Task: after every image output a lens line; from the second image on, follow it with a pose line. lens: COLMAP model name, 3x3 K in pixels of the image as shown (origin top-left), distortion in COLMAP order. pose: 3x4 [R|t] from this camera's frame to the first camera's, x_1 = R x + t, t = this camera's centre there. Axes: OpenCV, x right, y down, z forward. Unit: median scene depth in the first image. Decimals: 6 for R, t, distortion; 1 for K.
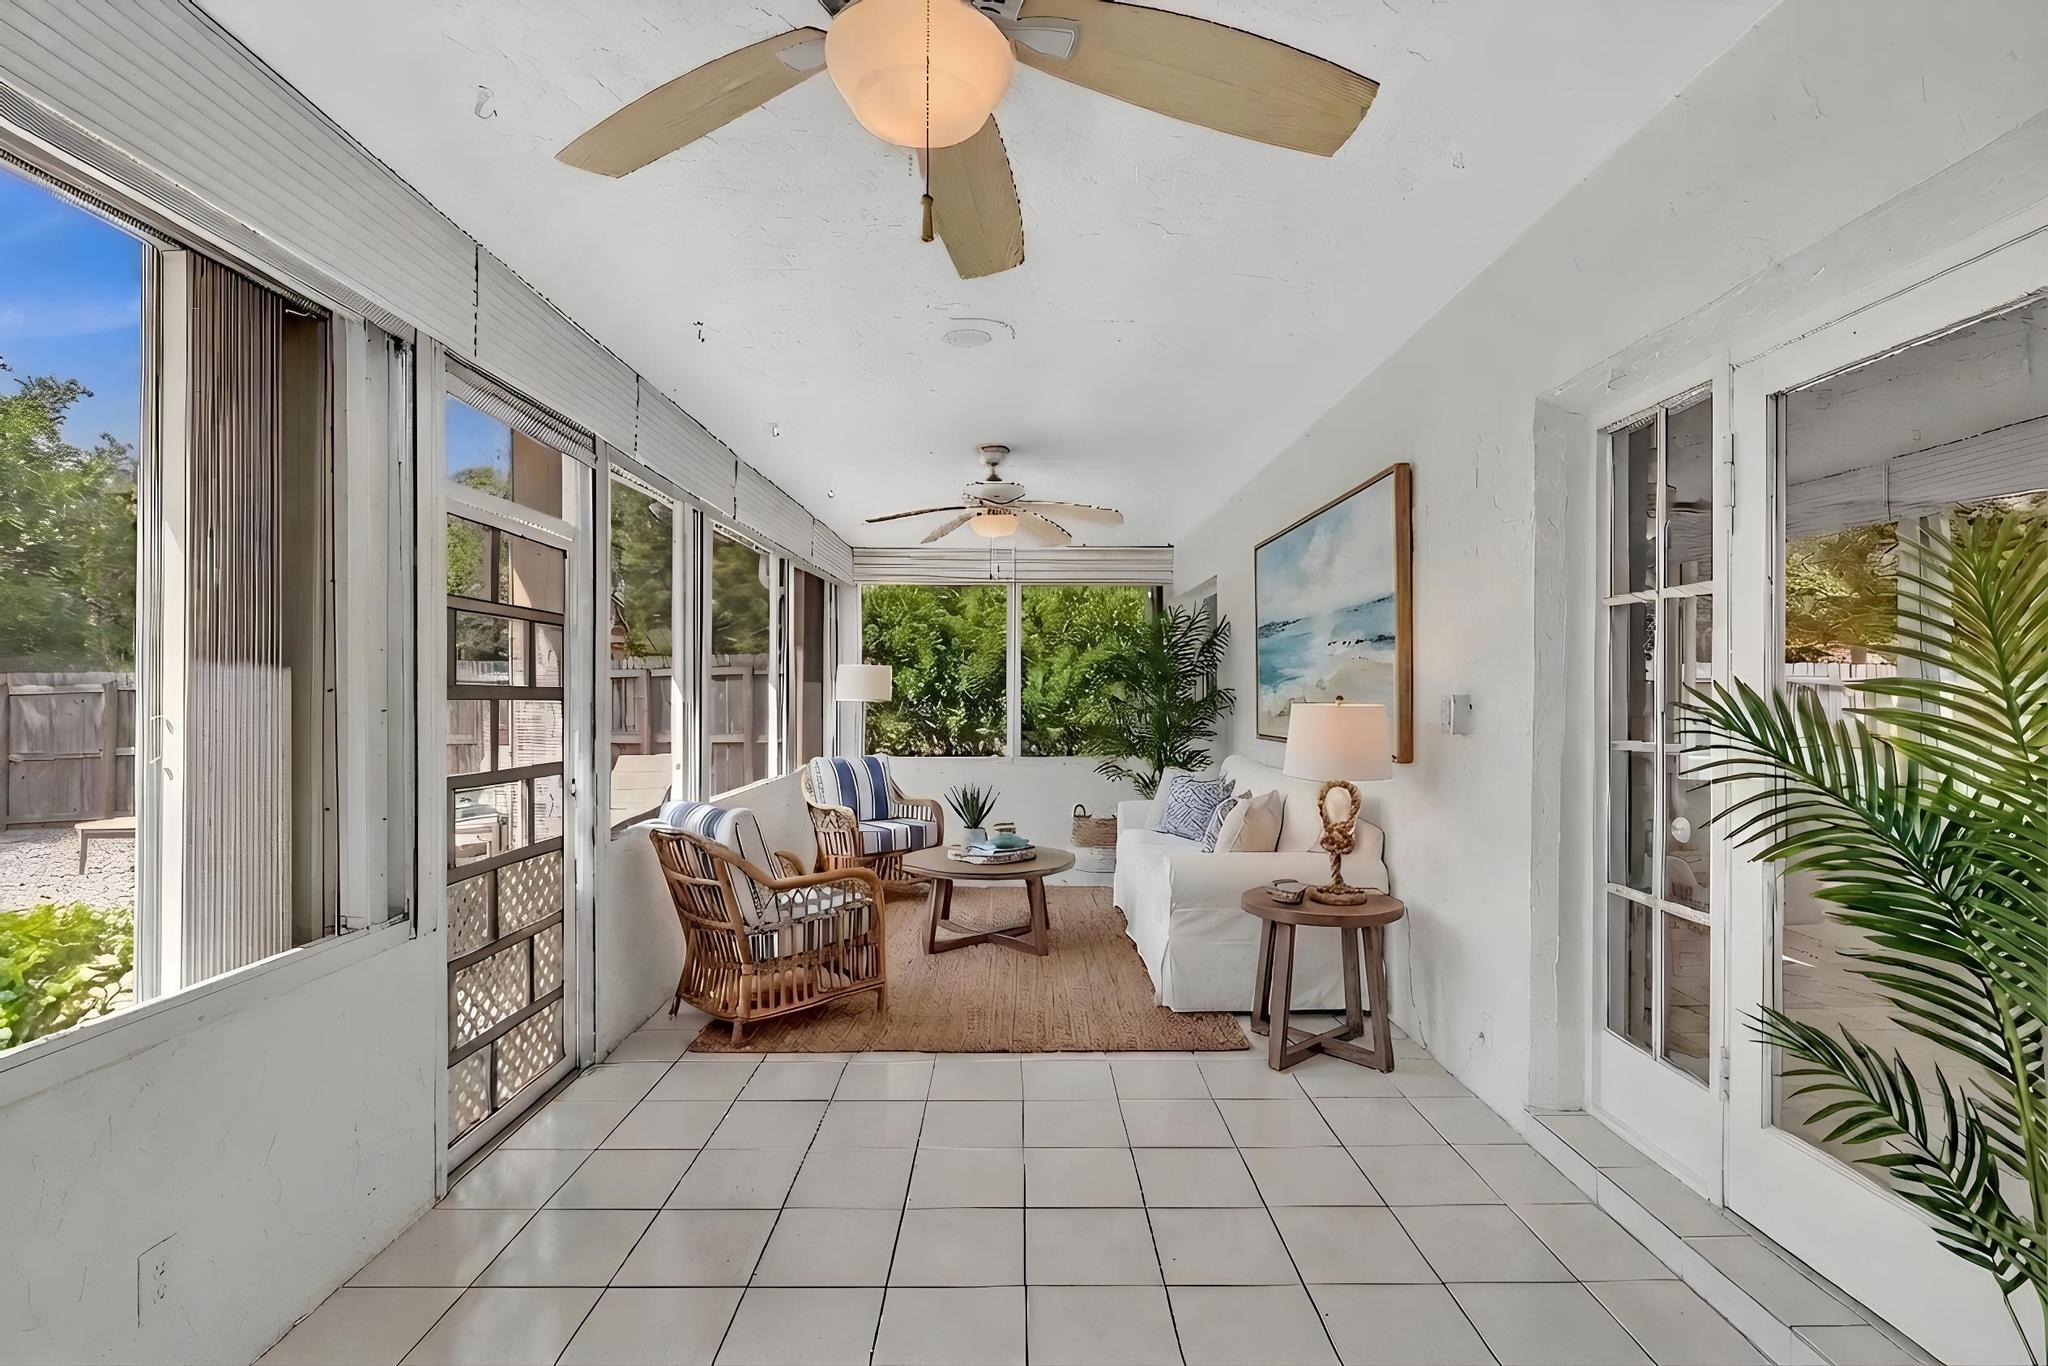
lens RADIAL K [[910.6, 0, 1026.2], [0, 910.6, 678.6], [0, 0, 1]] dist [0.000480, -0.000050]
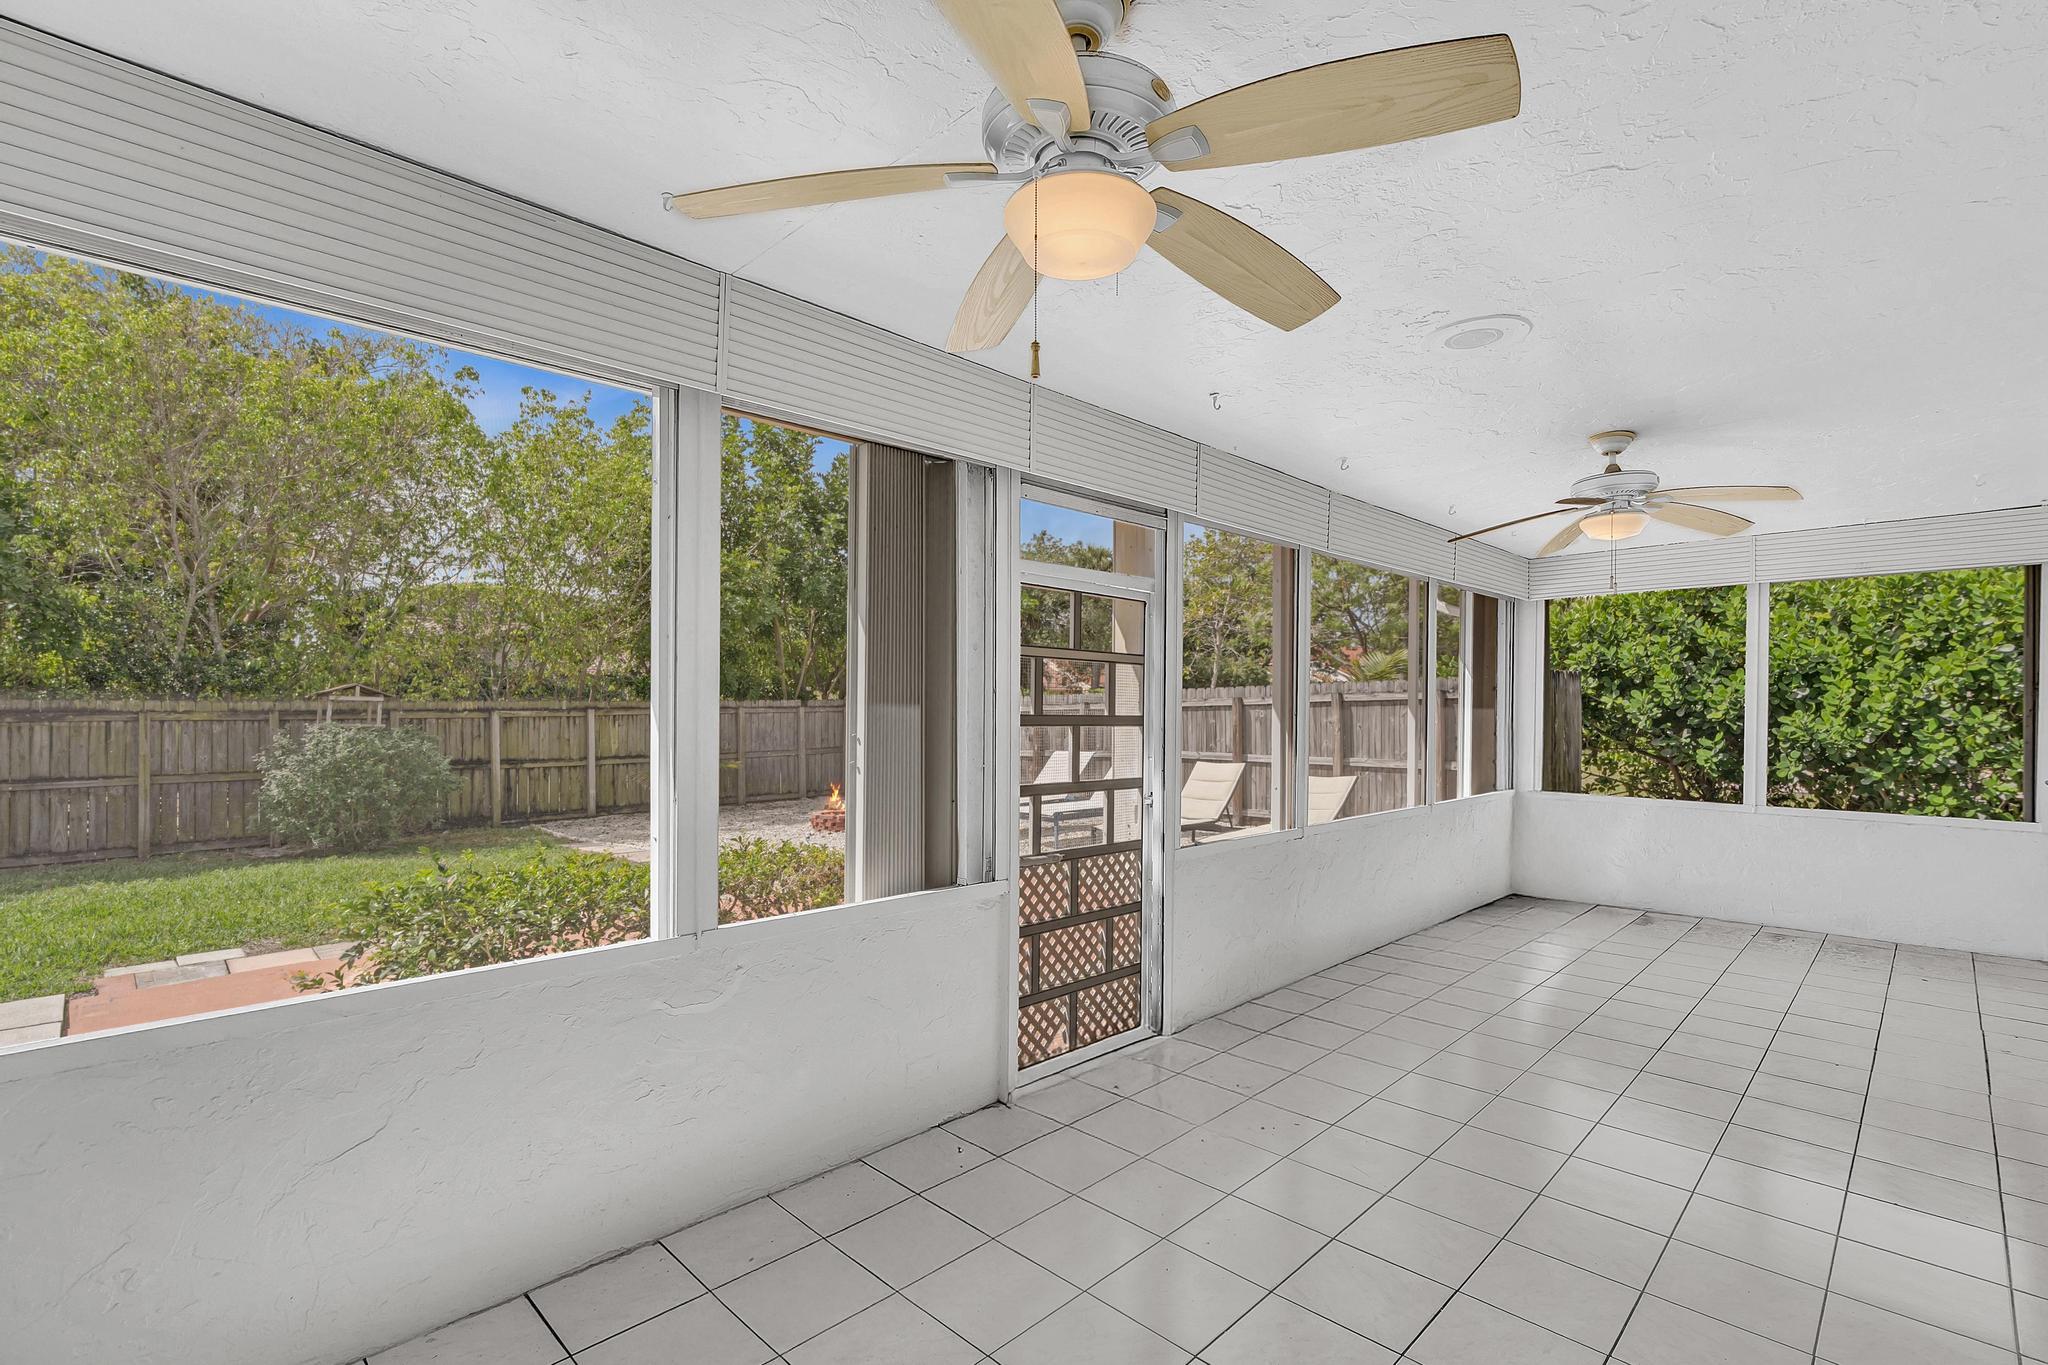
lens RADIAL K [[928.3, 0, 1024.0], [0, 928.3, 682.5], [0, 0, 1]] dist [-0.033846, -0.000055]
pose [[0.698813, -0.014120, -0.715165, 0.189850], [0.001133, 0.999826, -0.018634, -0.008502], [0.715303, 0.012211, 0.698708, 0.025182]]
